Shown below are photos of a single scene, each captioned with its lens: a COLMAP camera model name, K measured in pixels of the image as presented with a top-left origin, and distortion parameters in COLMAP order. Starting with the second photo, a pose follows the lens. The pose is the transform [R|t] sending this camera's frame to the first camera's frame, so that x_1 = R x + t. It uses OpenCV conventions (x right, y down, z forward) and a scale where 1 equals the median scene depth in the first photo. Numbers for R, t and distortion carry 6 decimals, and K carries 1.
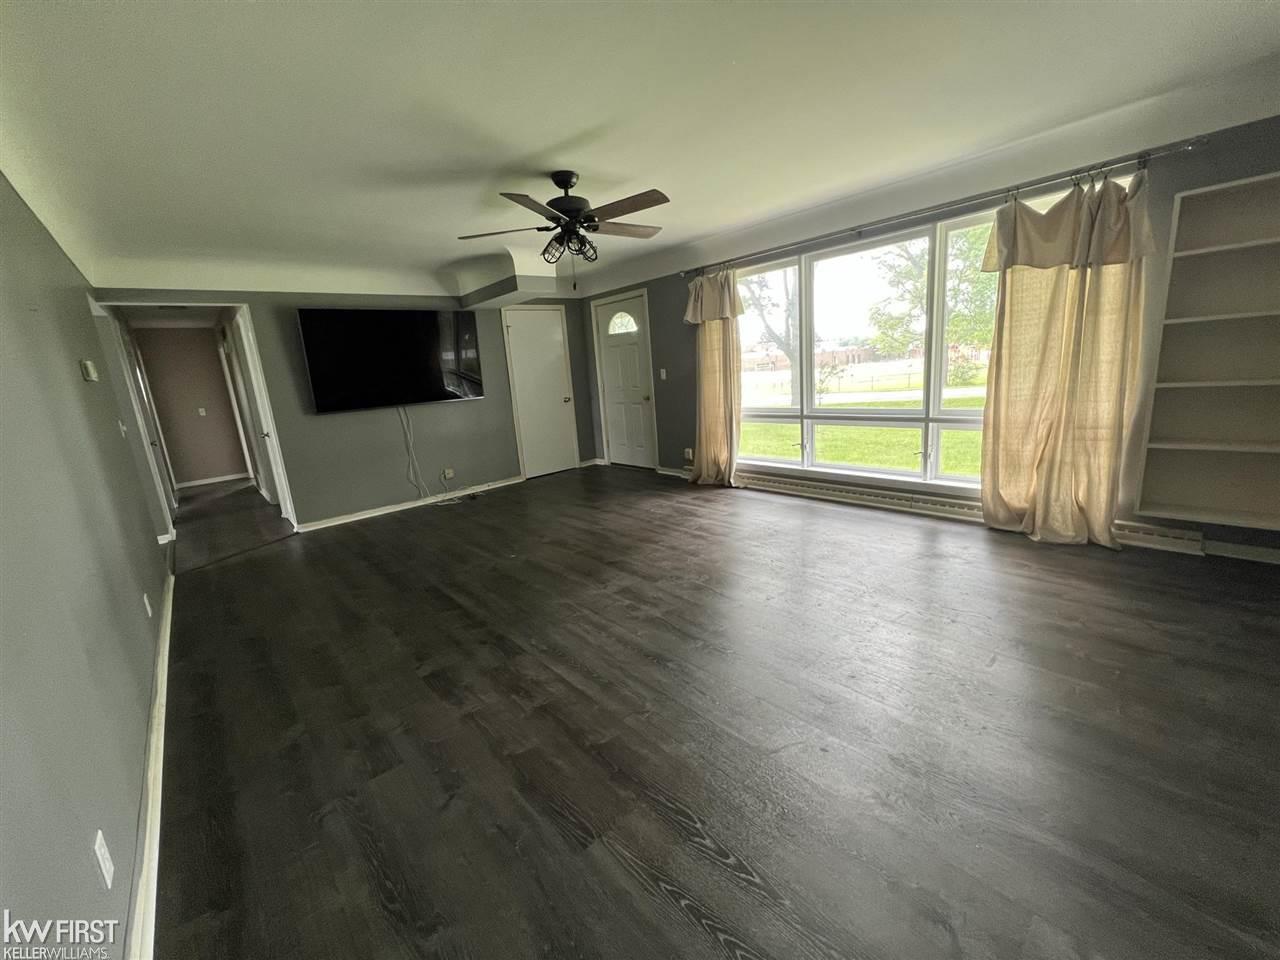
lens RADIAL K [[513.2, 0, 638.3], [0, 513.2, 475.1], [0, 0, 1]] dist [0.002122, 0.000318]
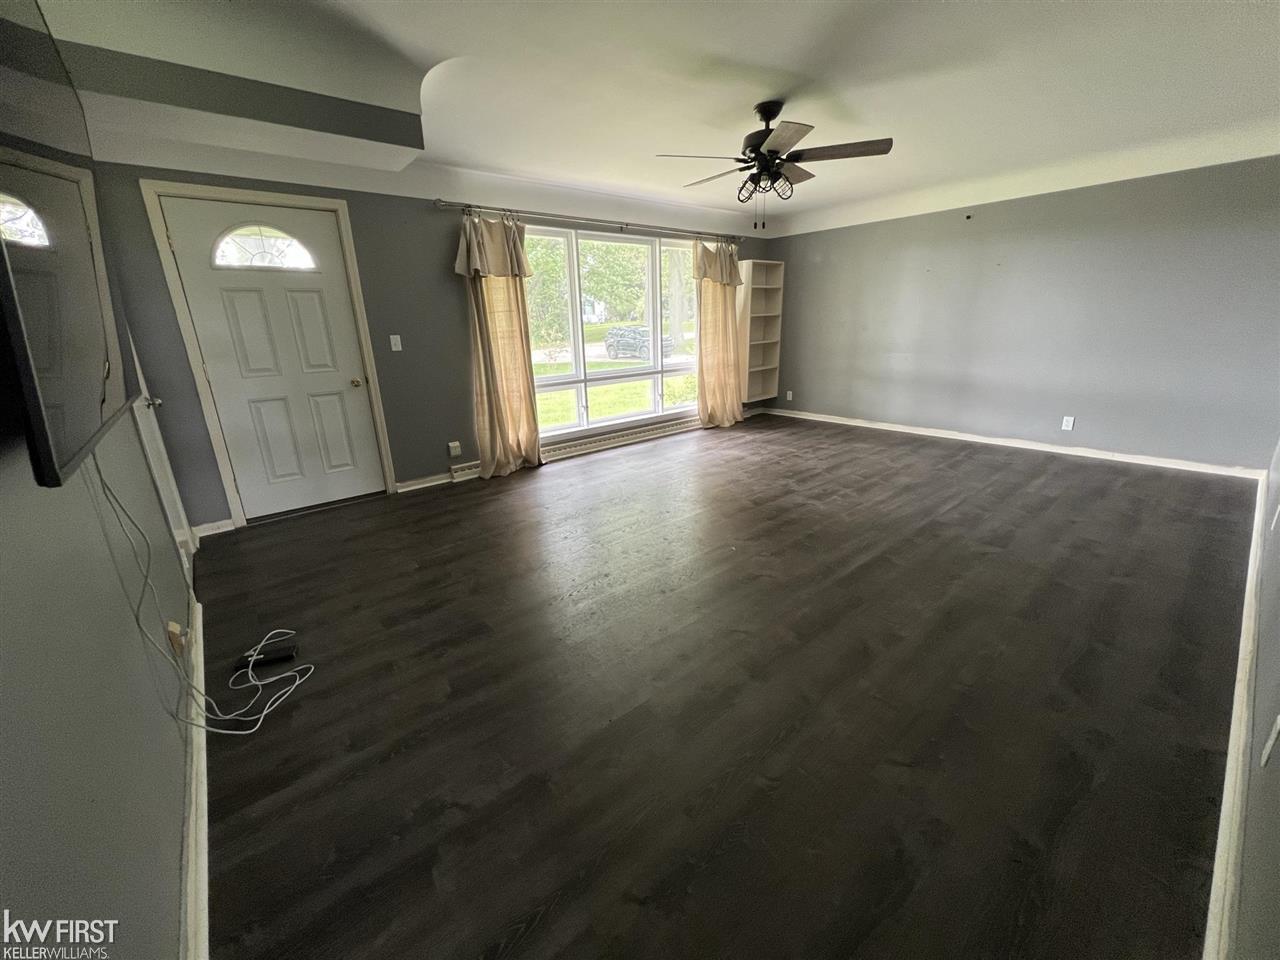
lens RADIAL K [[513.2, 0, 638.3], [0, 513.2, 475.1], [0, 0, 1]] dist [0.002122, 0.000318]
pose [[0.027982, -0.213569, 0.976527, -1.175943], [0.239283, 0.949939, 0.200897, -0.168457], [-0.970547, 0.228045, 0.077685, 1.249516]]
